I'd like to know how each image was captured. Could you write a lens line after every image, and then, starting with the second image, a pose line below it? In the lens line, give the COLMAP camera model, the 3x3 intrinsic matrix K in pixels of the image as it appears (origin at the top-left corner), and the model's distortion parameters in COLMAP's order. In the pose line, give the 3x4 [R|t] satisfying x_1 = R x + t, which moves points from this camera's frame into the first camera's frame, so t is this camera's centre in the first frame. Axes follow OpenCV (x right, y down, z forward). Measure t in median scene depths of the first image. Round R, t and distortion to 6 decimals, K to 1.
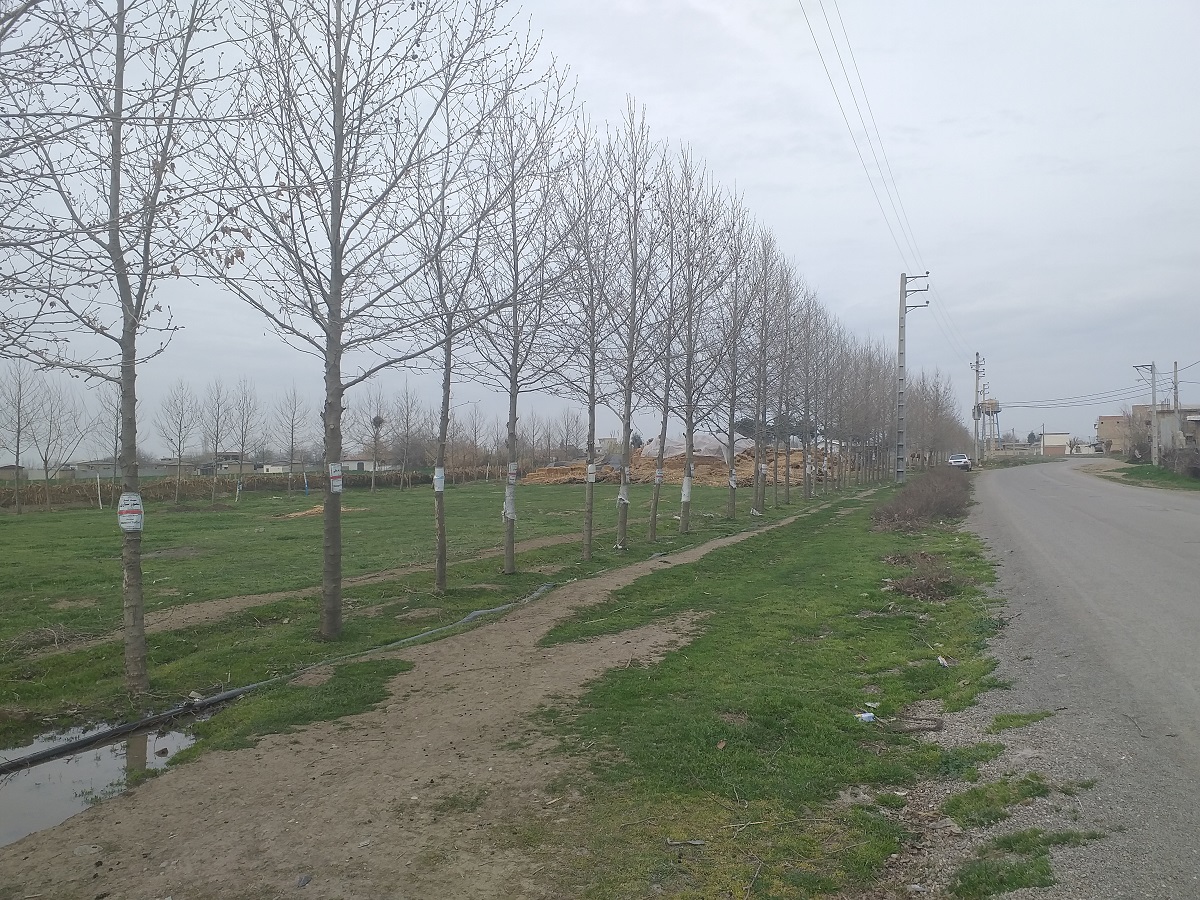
lens RADIAL K [[963.3, 0, 598.8], [0, 963.3, 446.0], [0, 0, 1]] dist [0.085590, -0.171604]
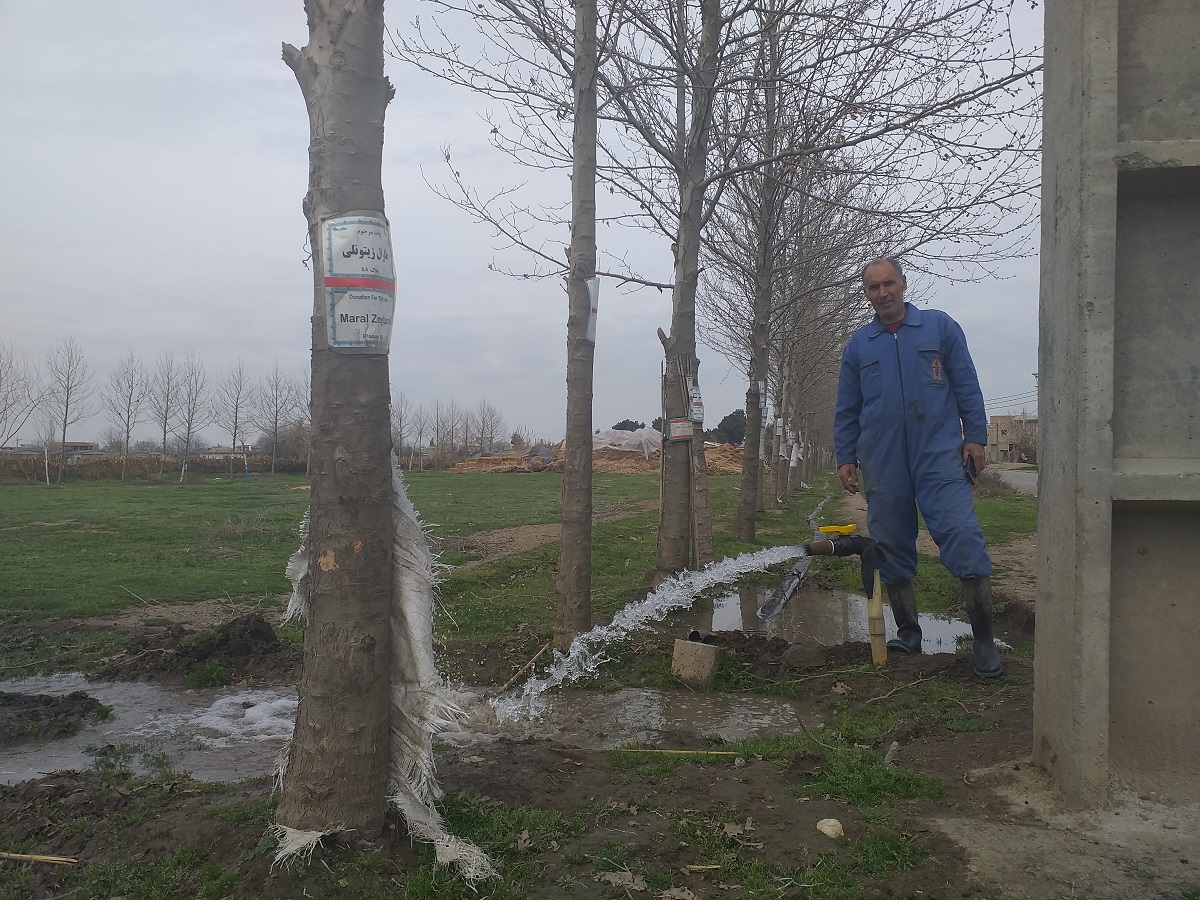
lens RADIAL K [[953.3, 0, 600.0], [0, 953.3, 450.0], [0, 0, 1]] dist [0.098573, -0.154644]
pose [[0.988615, 0.021754, 0.148889, -0.602838], [-0.021933, 0.999759, -0.000443, 0.097228], [-0.148863, -0.002828, 0.988854, -0.023059]]
